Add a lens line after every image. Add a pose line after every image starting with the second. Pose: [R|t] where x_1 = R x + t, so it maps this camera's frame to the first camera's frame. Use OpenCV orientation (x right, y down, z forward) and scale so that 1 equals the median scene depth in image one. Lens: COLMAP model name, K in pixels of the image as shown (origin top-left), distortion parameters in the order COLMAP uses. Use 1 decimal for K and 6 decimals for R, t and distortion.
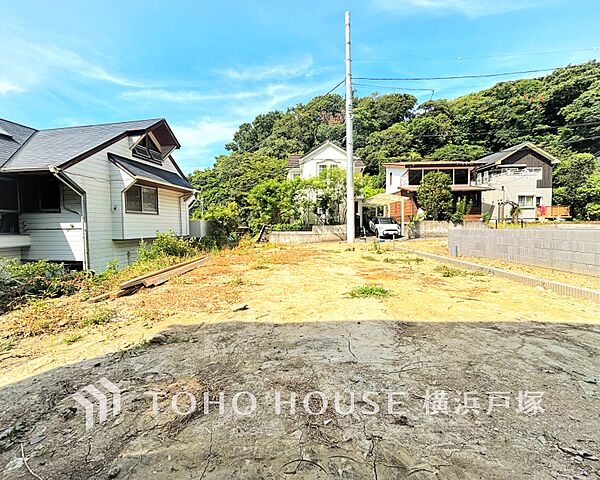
lens RADIAL K [[259.4, 0, 300.0], [0, 259.4, 240.0], [0, 0, 1]] dist [0.000702, 0.000931]
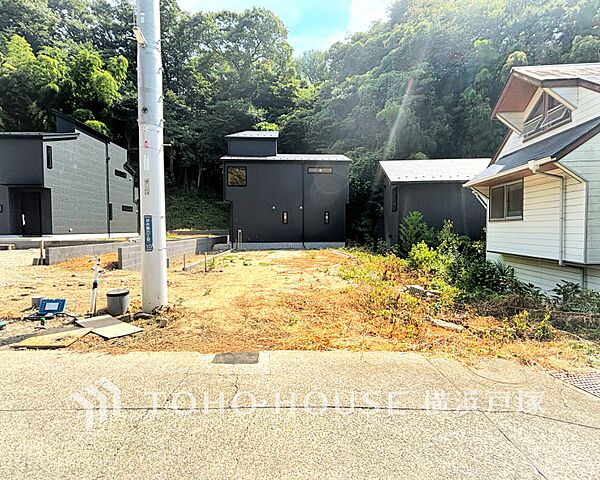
lens RADIAL K [[298.6, 0, 300.0], [0, 298.6, 240.0], [0, 0, 1]] dist [-0.002874, 0.000813]
pose [[-0.996699, 0.020168, -0.078643, 0.026698], [0.013078, 0.995888, 0.089643, -0.049966], [0.080128, 0.088319, -0.992864, 0.698237]]
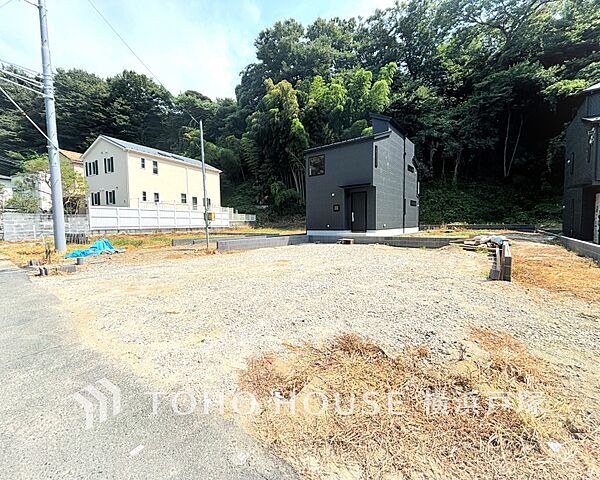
lens RADIAL K [[263.0, 0, 300.0], [0, 263.0, 240.0], [0, 0, 1]] dist [-0.001799, 0.000418]
pose [[-0.808896, -0.009419, 0.587877, 0.288641], [0.057698, 0.993774, 0.095313, -0.055641], [-0.585114, 0.111018, -0.803316, 0.607634]]
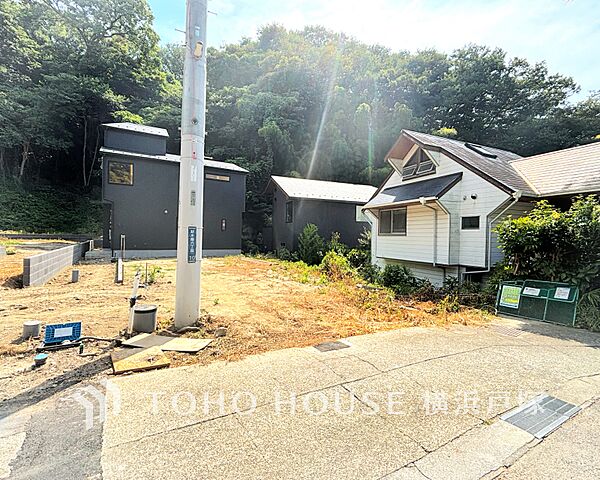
lens RADIAL K [[298.6, 0, 300.0], [0, 298.6, 240.0], [0, 0, 1]] dist [-0.002874, 0.000813]
pose [[-0.840521, 0.002840, -0.541771, 0.143846], [-0.037576, 0.997273, 0.063524, -0.055402], [0.540474, 0.073751, -0.838122, 0.695591]]
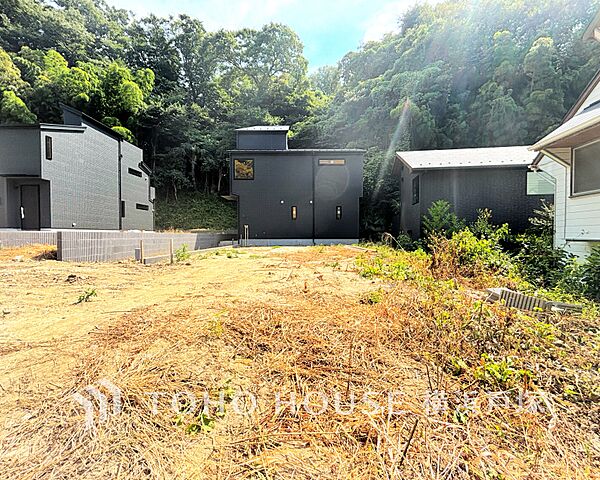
lens RADIAL K [[263.0, 0, 300.0], [0, 263.0, 240.0], [0, 0, 1]] dist [-0.001799, 0.000418]
pose [[-0.999728, 0.014931, -0.017922, 0.002970], [0.013608, 0.997324, 0.071835, -0.019598], [0.018947, 0.071571, -0.997256, 0.573484]]
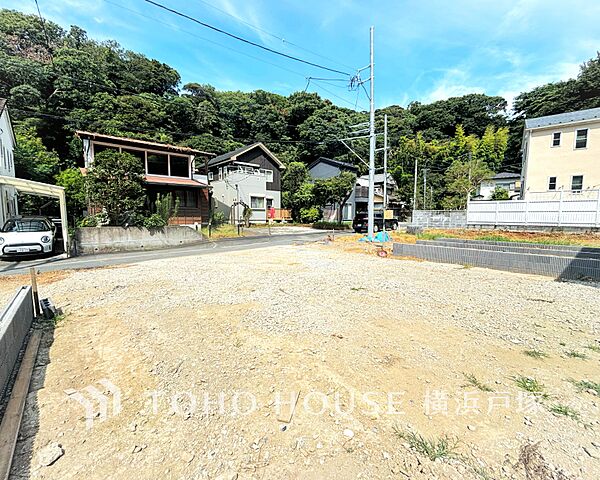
lens RADIAL K [[263.0, 0, 300.0], [0, 263.0, 240.0], [0, 0, 1]] dist [-0.001799, 0.000418]
pose [[0.738221, -0.040531, 0.673340, 0.294578], [0.018352, 0.999031, 0.040014, -0.042121], [-0.674310, -0.017182, 0.738249, 0.146551]]
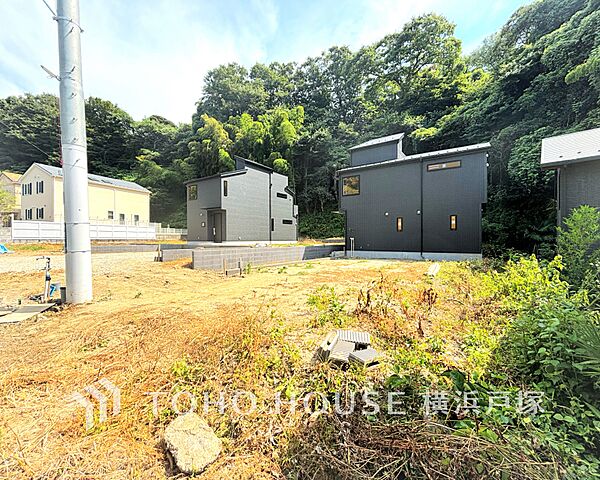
lens RADIAL K [[263.0, 0, 300.0], [0, 263.0, 240.0], [0, 0, 1]] dist [-0.001799, 0.000418]
pose [[-0.835031, 0.015782, 0.549976, -0.131764], [0.044724, 0.998228, 0.039261, -0.037716], [-0.548382, 0.057381, -0.834257, 0.576181]]
